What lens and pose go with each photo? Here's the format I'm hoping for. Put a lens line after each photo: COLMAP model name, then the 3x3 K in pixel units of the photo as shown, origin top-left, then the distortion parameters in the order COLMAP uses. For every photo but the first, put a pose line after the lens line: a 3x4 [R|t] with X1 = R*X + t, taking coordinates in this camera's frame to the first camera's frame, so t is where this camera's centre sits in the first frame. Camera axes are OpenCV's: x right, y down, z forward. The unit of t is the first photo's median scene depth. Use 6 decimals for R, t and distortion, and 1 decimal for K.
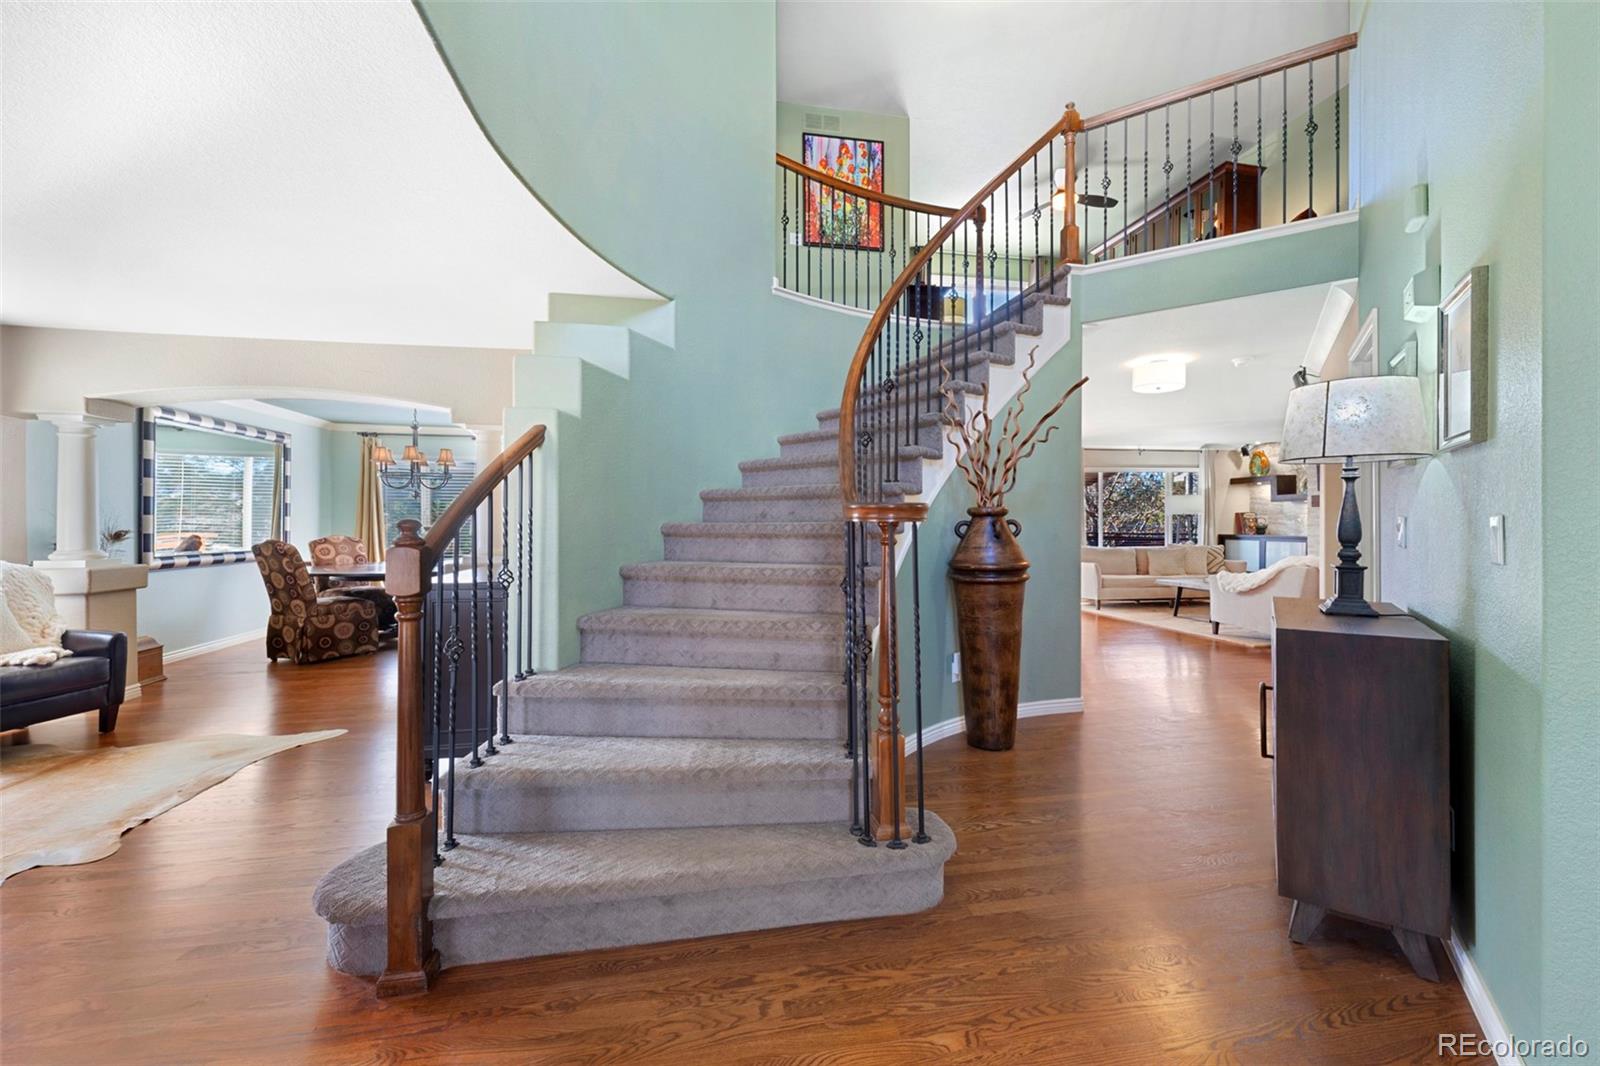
lens RADIAL K [[623.7, 0, 800.8], [0, 623.7, 527.1], [0, 0, 1]] dist [0.000548, 0.000024]
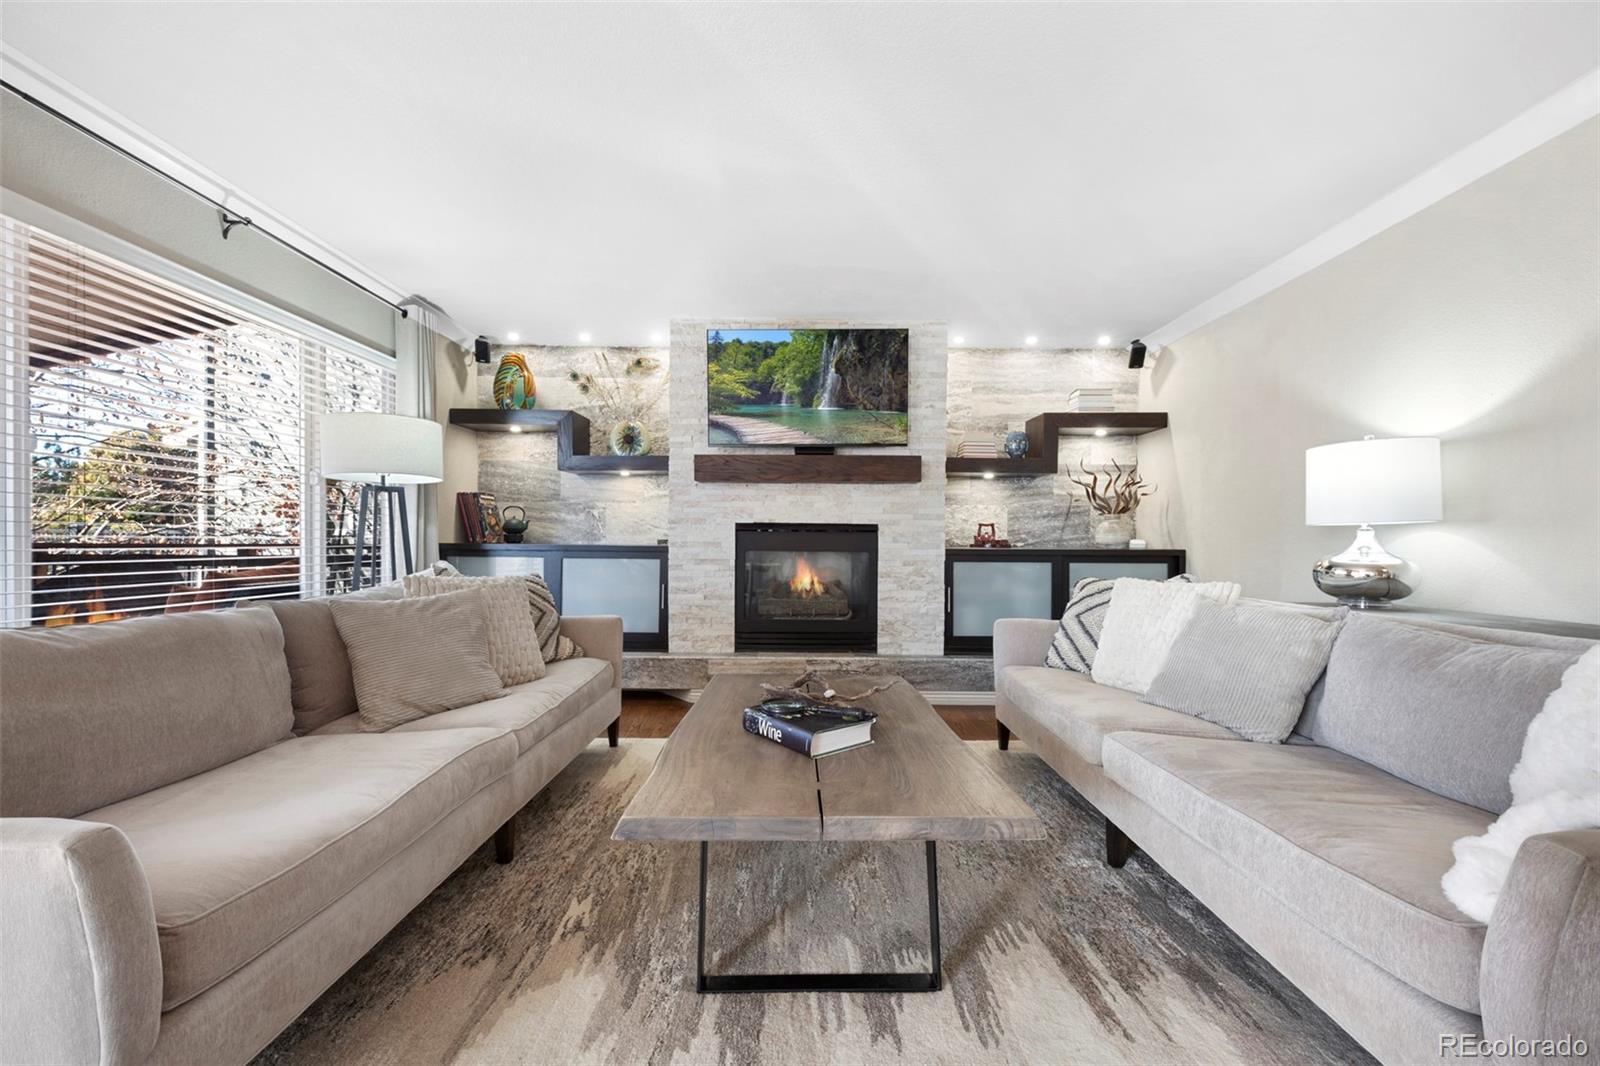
lens RADIAL K [[623.7, 0, 802.3], [0, 623.7, 537.1], [0, 0, 1]] dist [0.000548, 0.000024]
pose [[0.164572, 0.002614, 0.986362, 0.329854], [-0.003056, 0.999993, -0.002140, 0.006945], [-0.986360, -0.002662, 0.164579, 0.721749]]
